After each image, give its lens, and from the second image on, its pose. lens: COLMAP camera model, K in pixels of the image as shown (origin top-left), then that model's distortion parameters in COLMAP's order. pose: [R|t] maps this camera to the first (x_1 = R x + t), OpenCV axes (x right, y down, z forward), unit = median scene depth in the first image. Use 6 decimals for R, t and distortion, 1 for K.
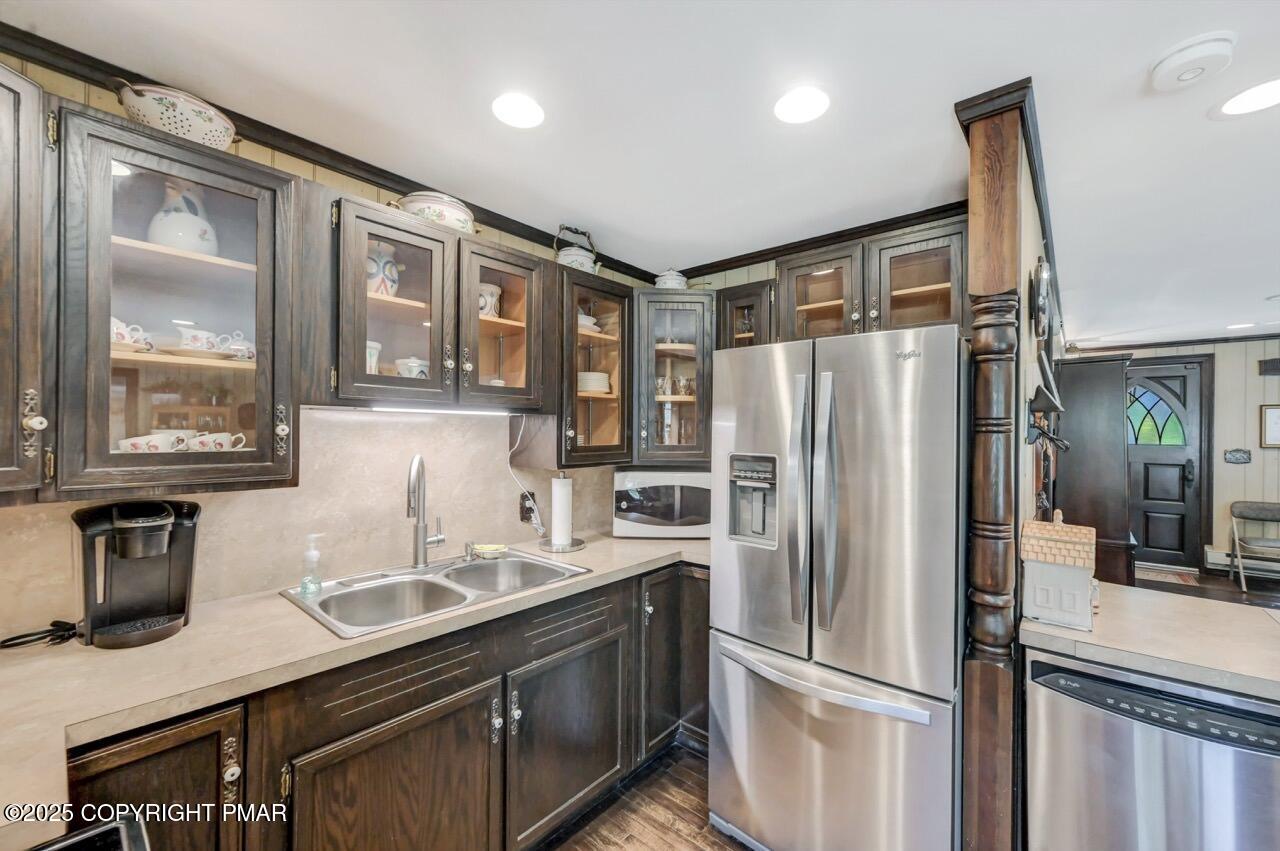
lens RADIAL K [[505.5, 0, 642.4], [0, 505.5, 428.1], [0, 0, 1]] dist [-0.003154, 0.001128]
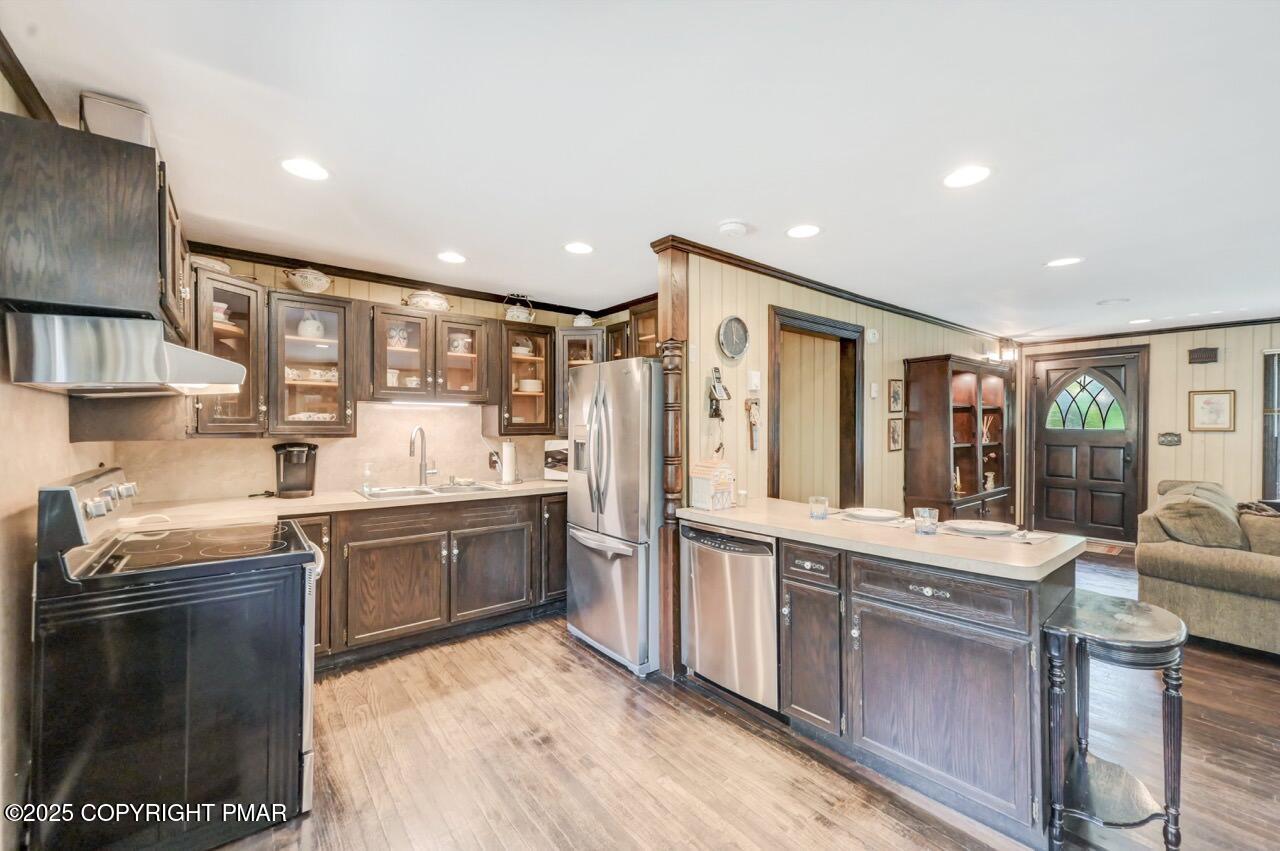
lens RADIAL K [[505.5, 0, 644.3], [0, 505.5, 424.6], [0, 0, 1]] dist [-0.003154, 0.001128]
pose [[0.982987, -0.003820, -0.183634, 0.882144], [0.004644, 0.999981, 0.004054, 0.050419], [0.183615, -0.004838, 0.982986, -0.866133]]
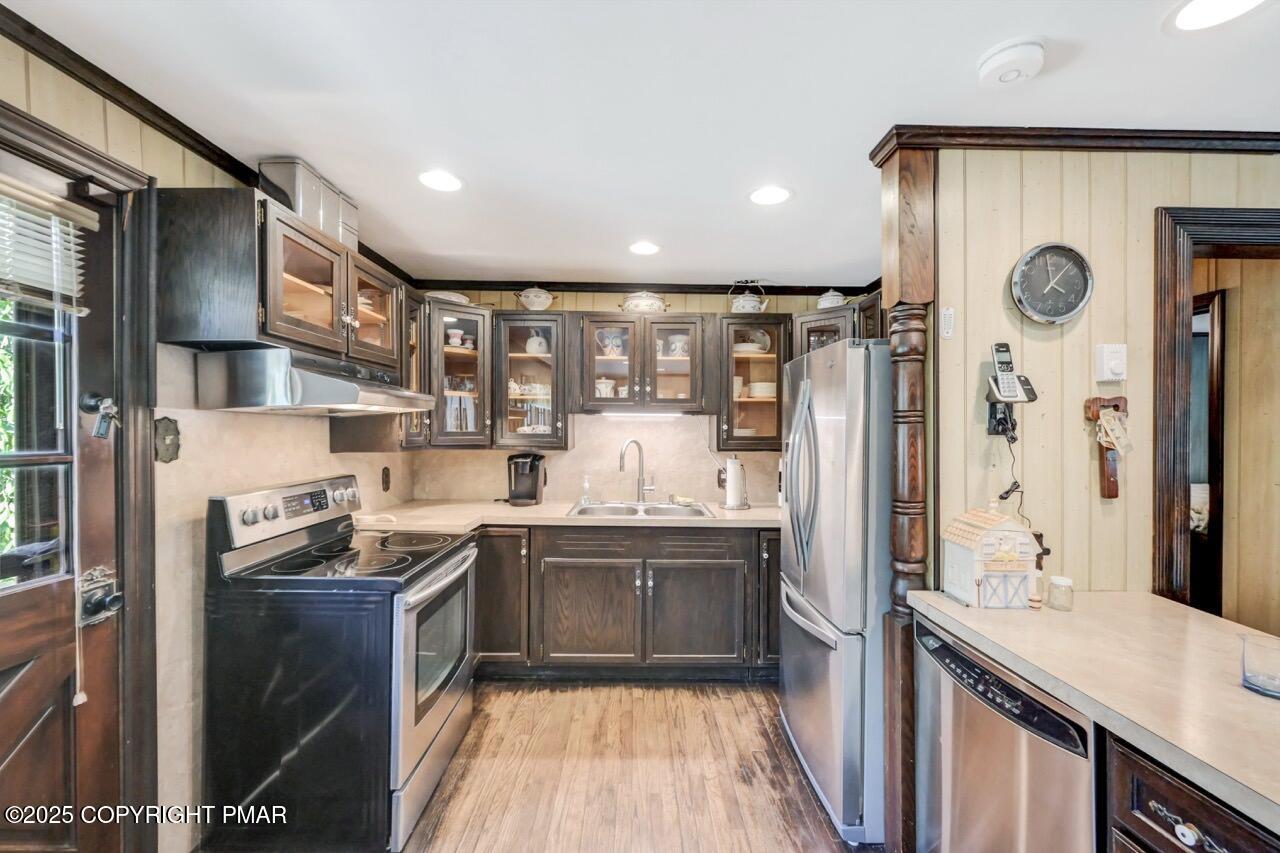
lens RADIAL K [[506.9, 0, 644.2], [0, 506.9, 429.0], [0, 0, 1]] dist [-0.000871, 0.000163]
pose [[0.663410, -0.000469, -0.748256, 1.086795], [0.002232, 0.999997, 0.001353, 0.017890], [0.748253, -0.002568, 0.663408, -0.205149]]
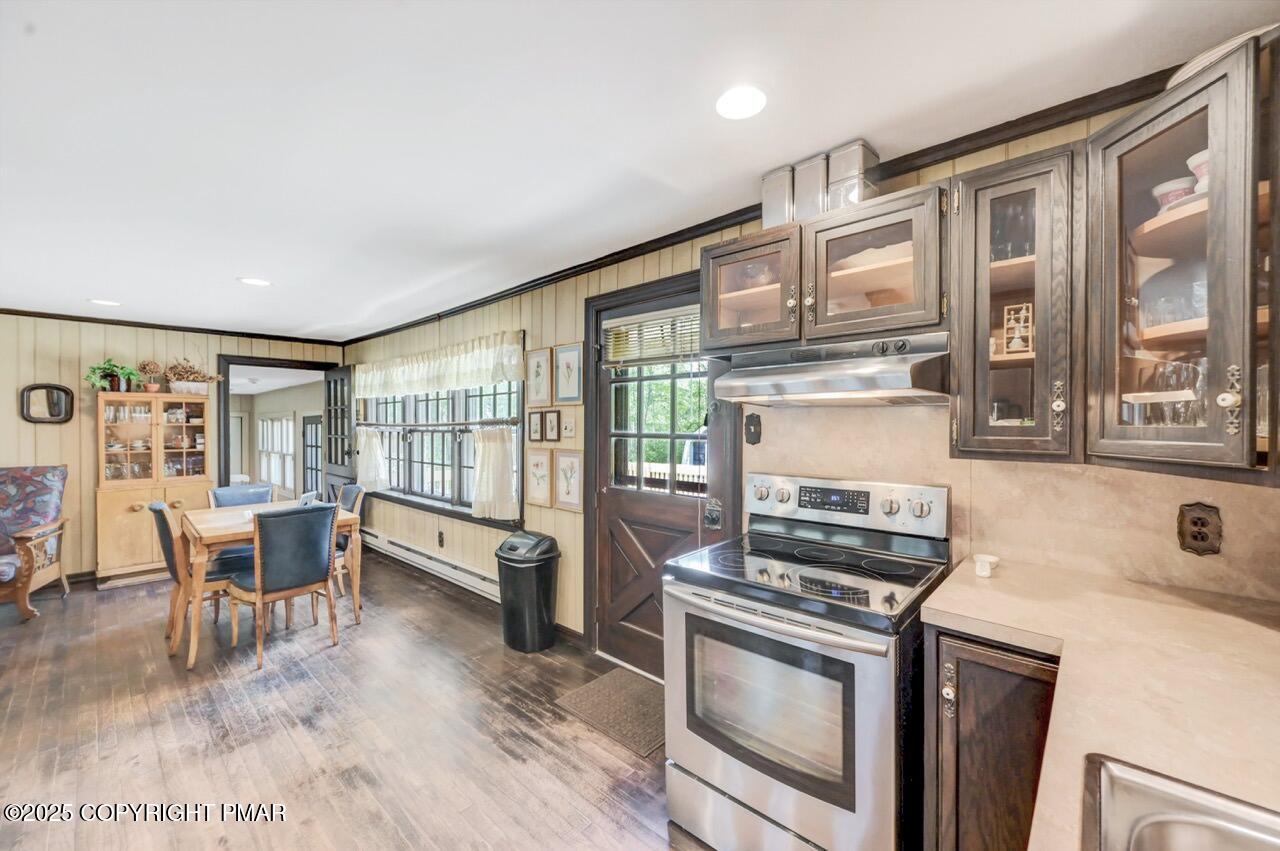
lens RADIAL K [[505.5, 0, 649.2], [0, 505.5, 426.9], [0, 0, 1]] dist [-0.003154, 0.001128]
pose [[-0.999698, 0.001289, 0.024550, -0.068676], [0.001492, 0.999965, 0.008250, 0.020272], [-0.024538, 0.008284, -0.999665, 1.281852]]
